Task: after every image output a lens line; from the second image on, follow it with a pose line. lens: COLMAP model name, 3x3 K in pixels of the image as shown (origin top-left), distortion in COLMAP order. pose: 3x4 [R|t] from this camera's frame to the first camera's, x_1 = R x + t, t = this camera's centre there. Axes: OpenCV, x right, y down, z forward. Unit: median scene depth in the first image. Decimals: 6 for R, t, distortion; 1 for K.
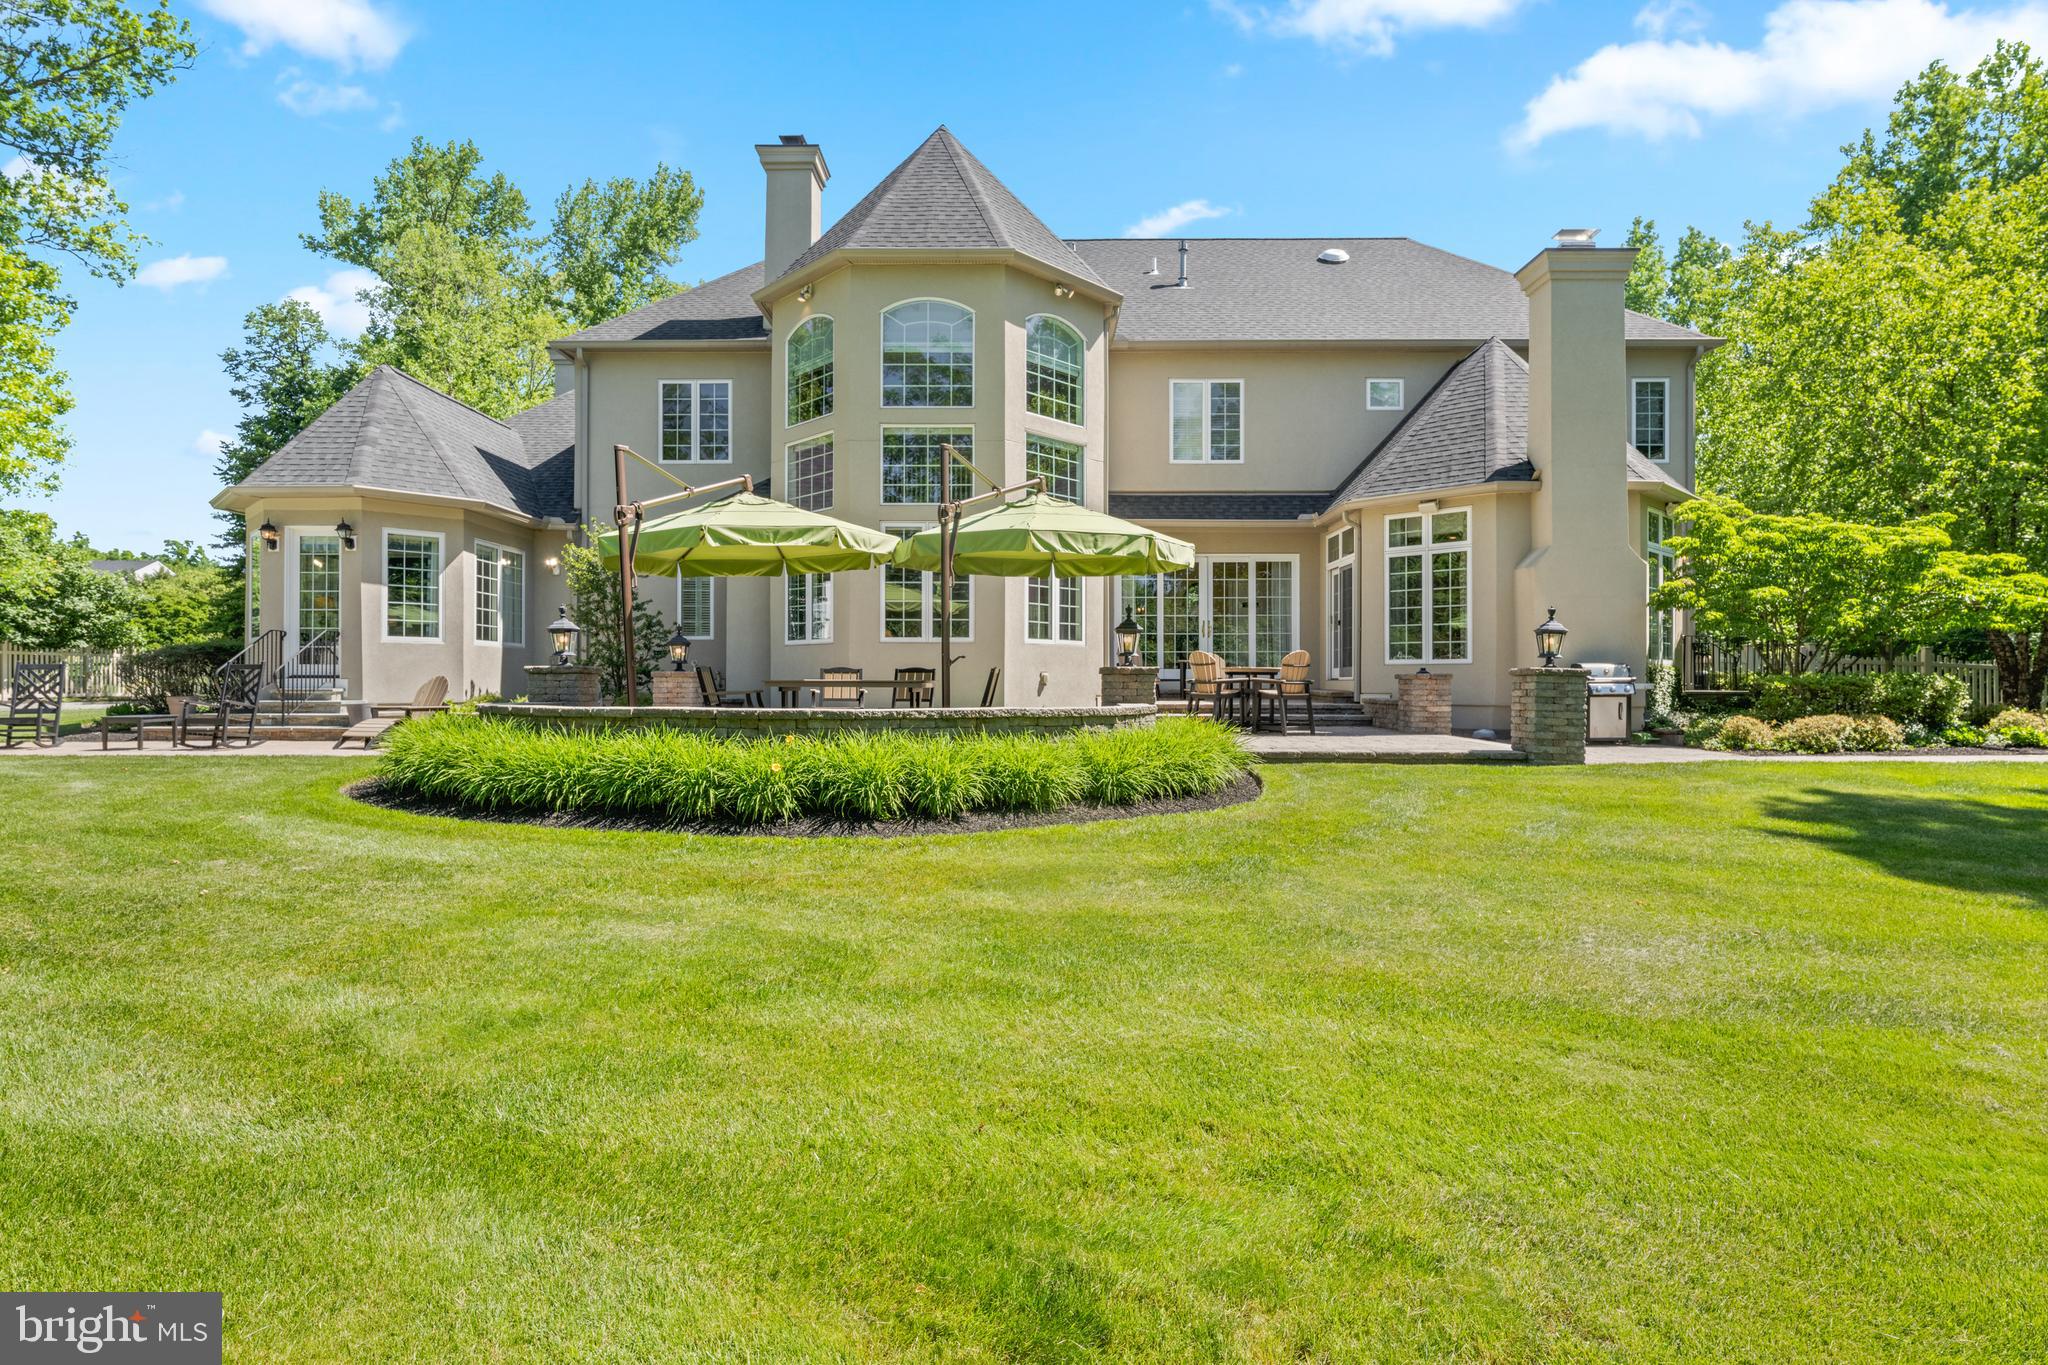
lens RADIAL K [[1071.1, 0, 1022.0], [0, 1071.1, 682.7], [0, 0, 1]] dist [0.001989, -0.000411]
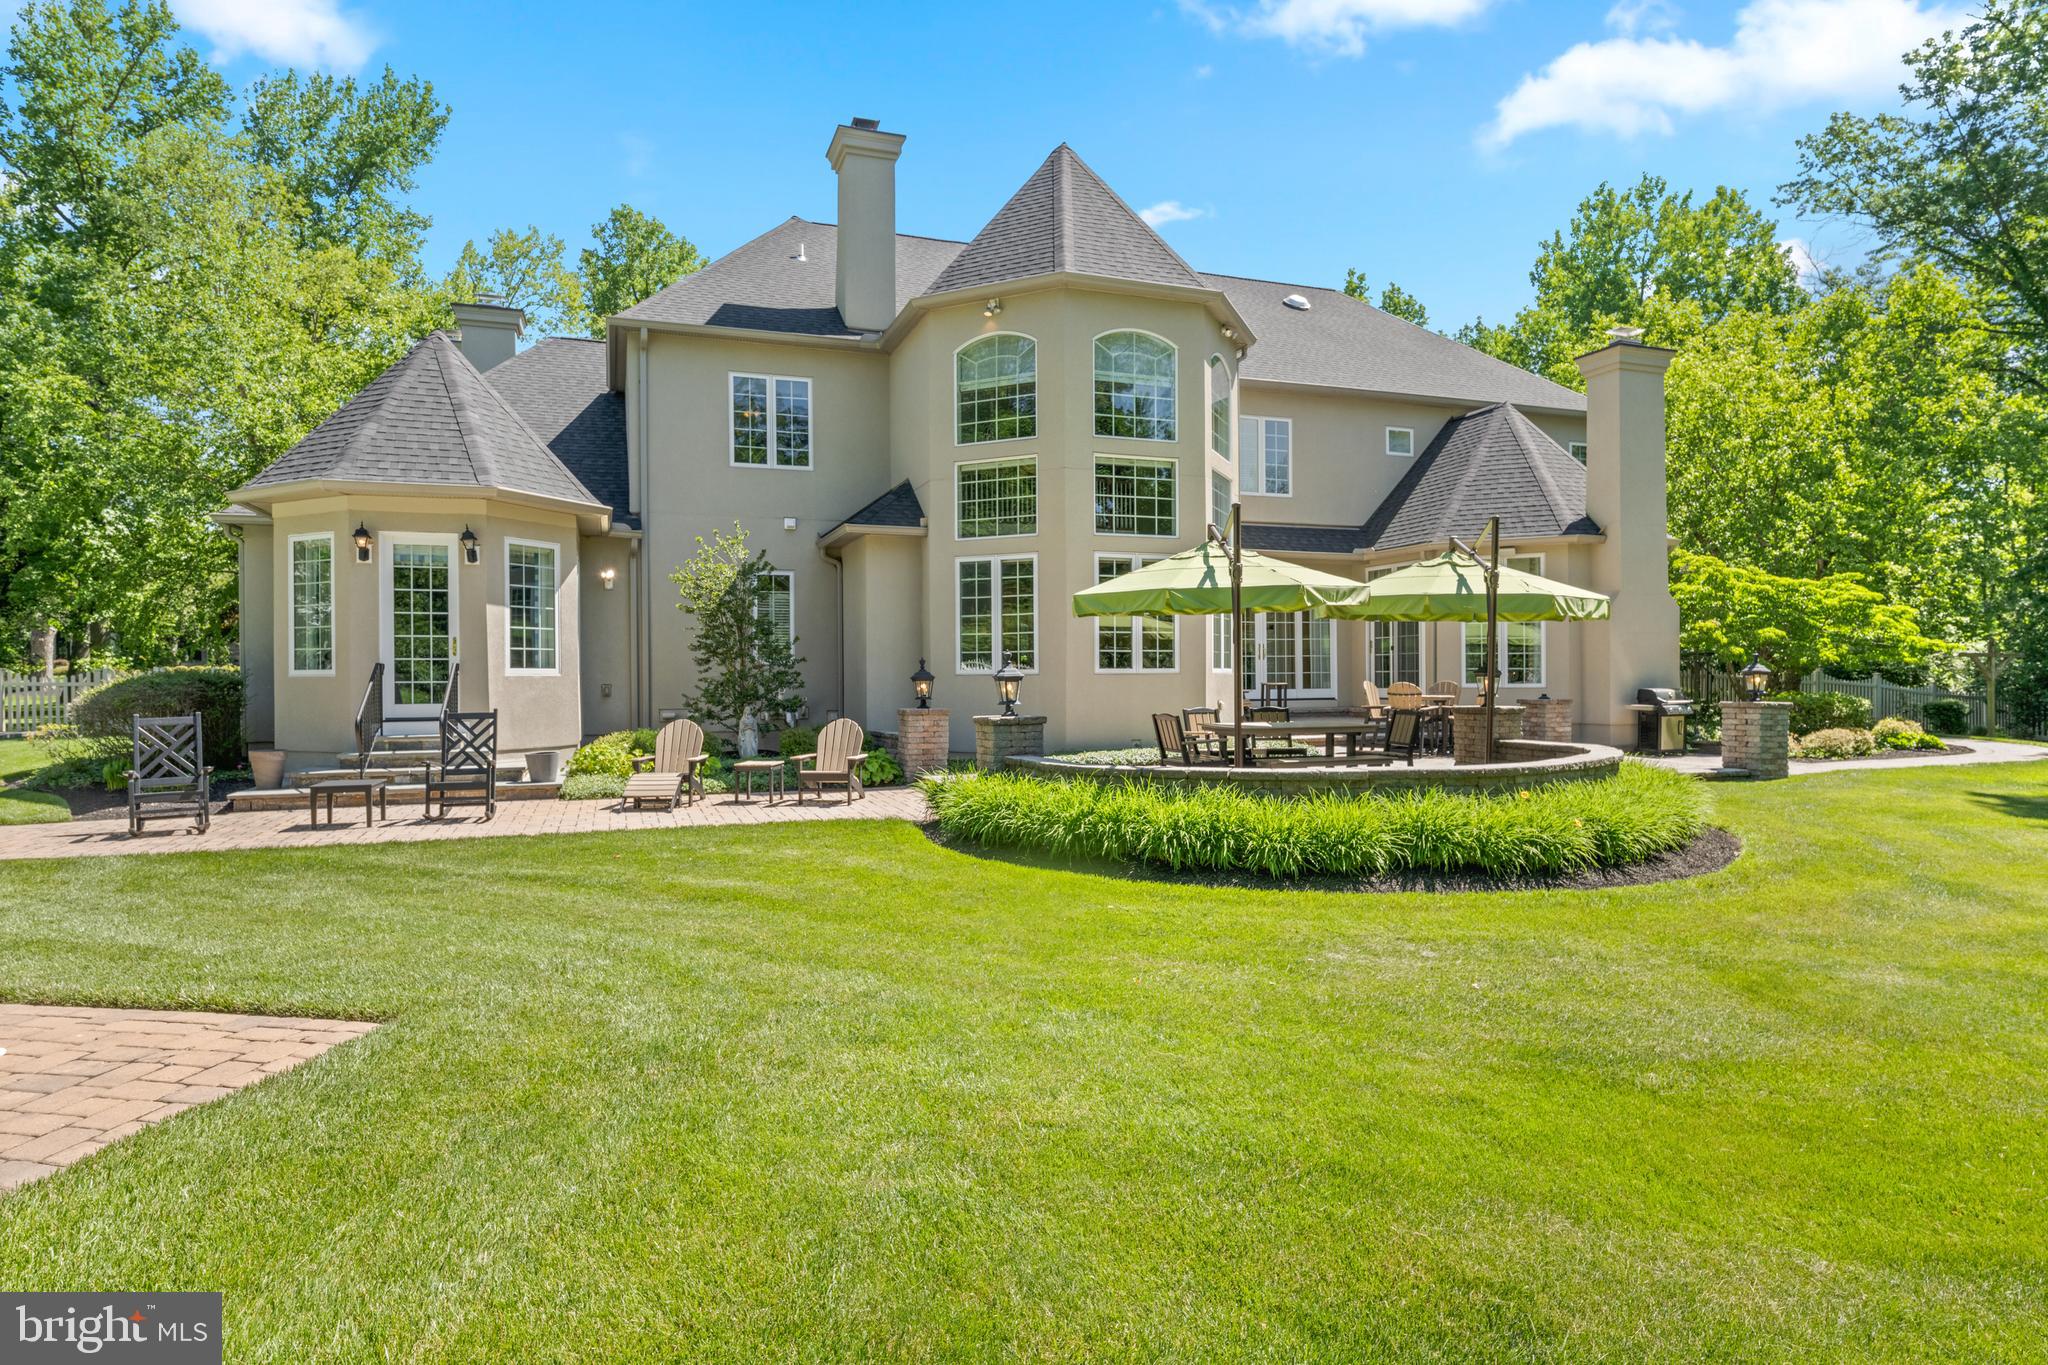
lens RADIAL K [[1120.1, 0, 1024.9], [0, 1120.1, 682.7], [0, 0, 1]] dist [-0.002430, 0.000971]
pose [[0.936279, -0.010120, 0.351113, -0.521097], [0.007555, 0.999934, 0.008677, -0.036386], [-0.351177, -0.005472, 0.936293, 0.050664]]
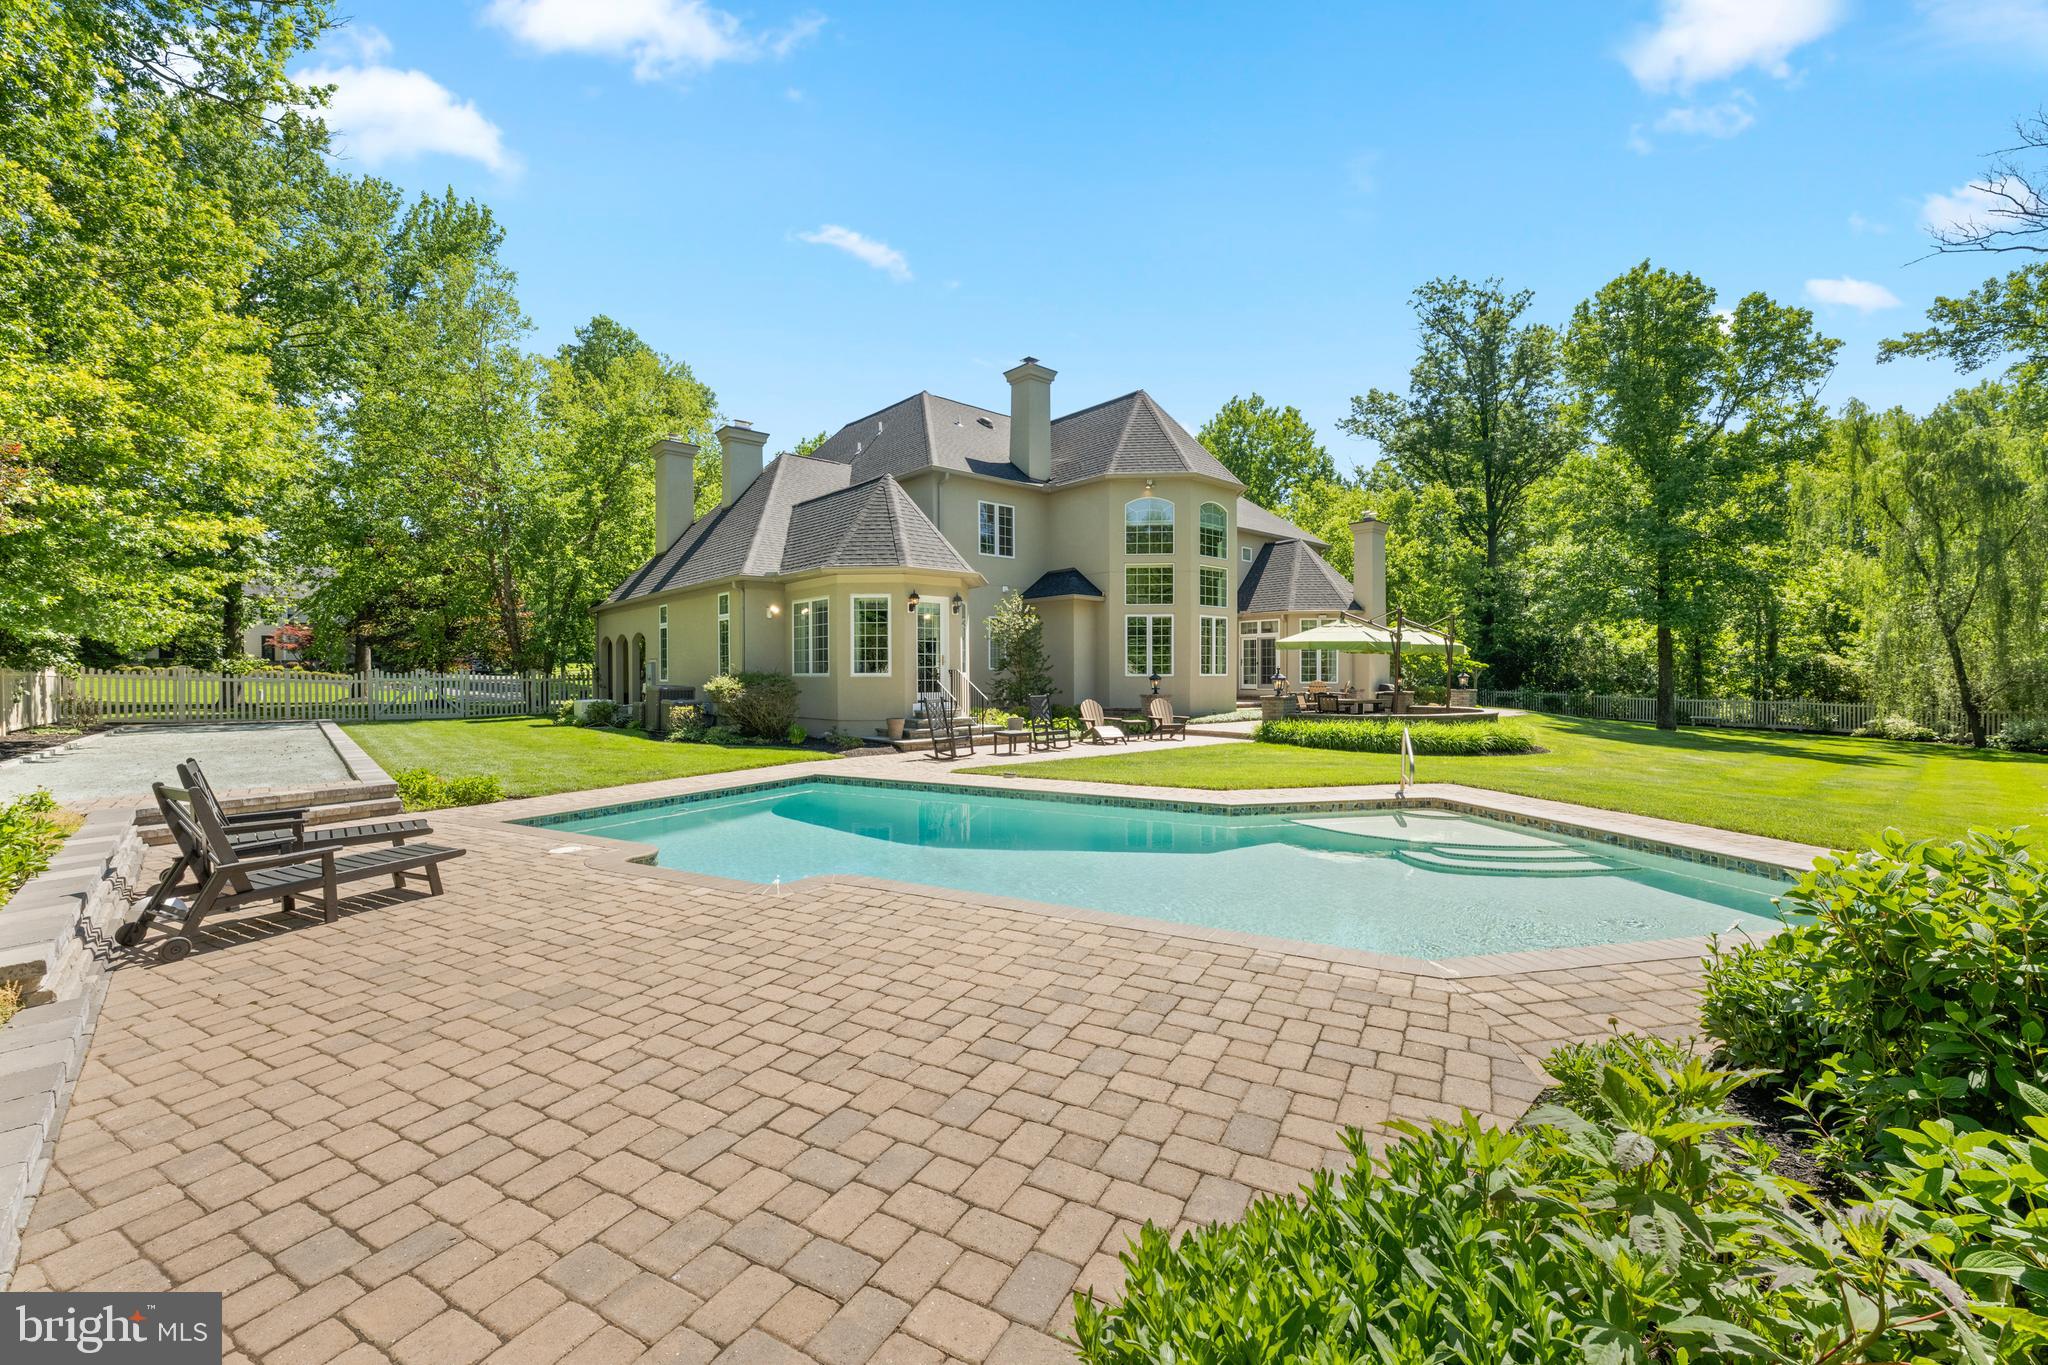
lens RADIAL K [[831.8, 0, 1029.4], [0, 831.8, 689.3], [0, 0, 1]] dist [-0.001314, 0.000927]
pose [[0.736546, -0.015066, 0.676220, -1.293638], [0.004526, 0.999839, 0.017348, -0.039528], [-0.676372, -0.009717, 0.736496, 0.090864]]
